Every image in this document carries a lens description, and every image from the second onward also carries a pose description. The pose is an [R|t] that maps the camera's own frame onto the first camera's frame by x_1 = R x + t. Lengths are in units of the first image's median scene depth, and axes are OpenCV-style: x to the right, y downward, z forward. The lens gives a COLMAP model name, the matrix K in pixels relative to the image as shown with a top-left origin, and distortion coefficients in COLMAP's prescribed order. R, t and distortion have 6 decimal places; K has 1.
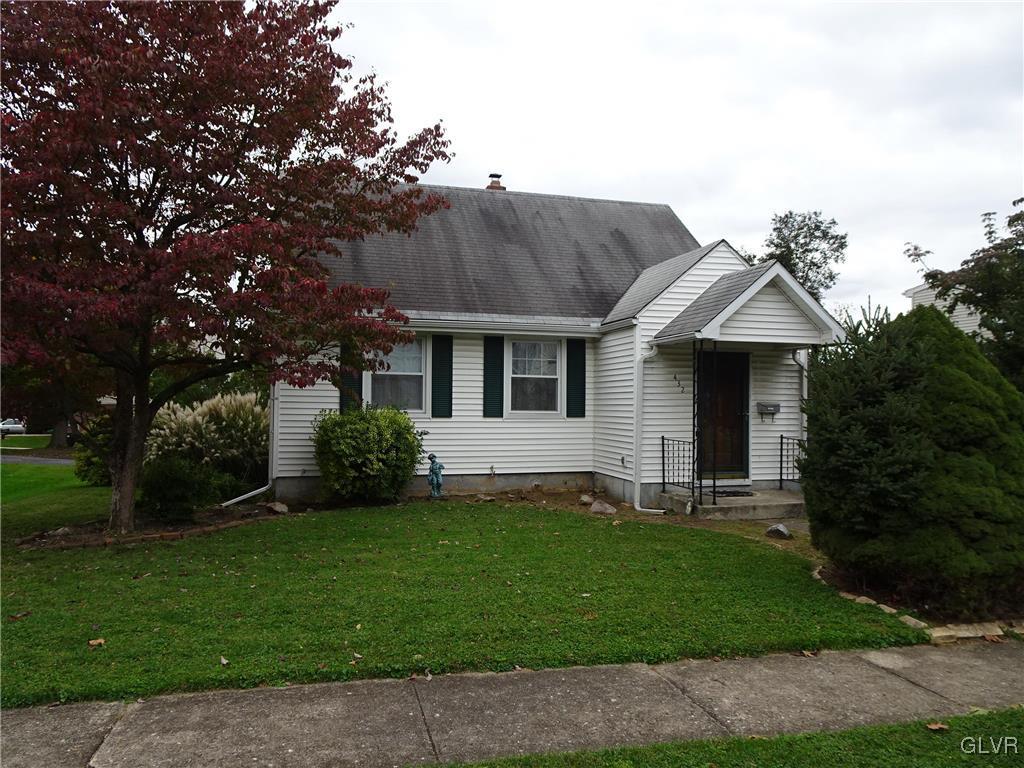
lens RADIAL K [[726.9, 0, 511.3], [0, 726.9, 385.0], [0, 0, 1]] dist [0.013791, -0.008341]
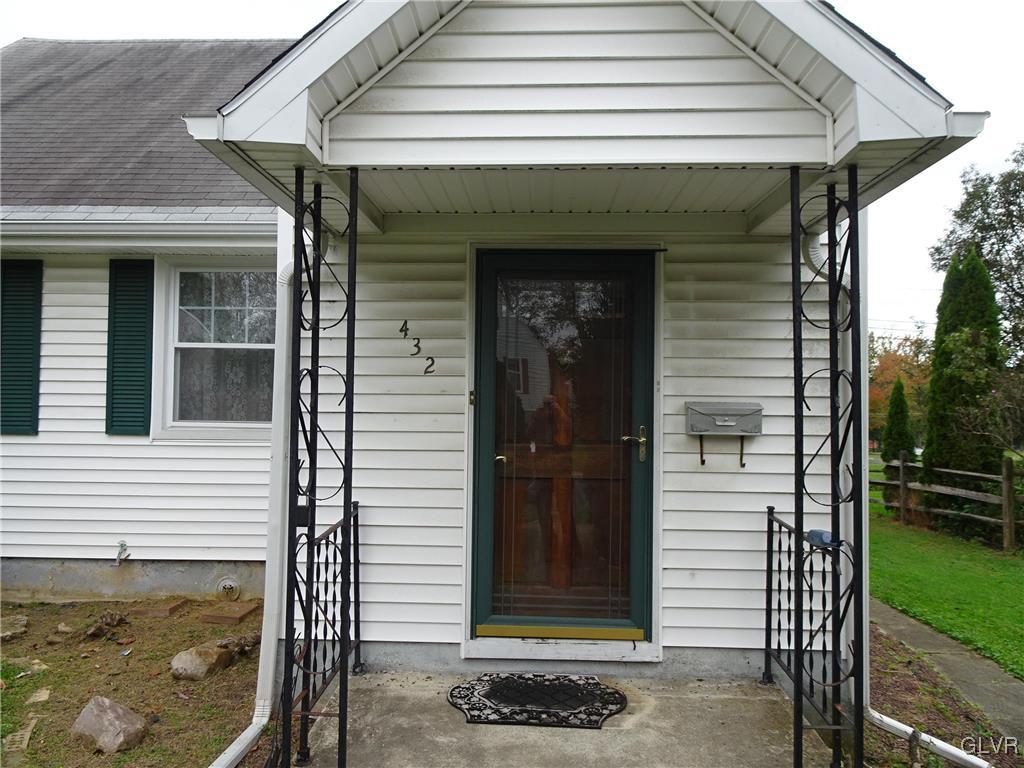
lens RADIAL K [[726.9, 0, 511.1], [0, 726.9, 383.9], [0, 0, 1]] dist [0.013791, -0.008341]
pose [[0.954502, -0.006919, -0.298123, 0.358559], [0.006318, 0.999976, -0.002979, 0.015839], [0.298137, 0.000960, 0.954523, 0.666760]]
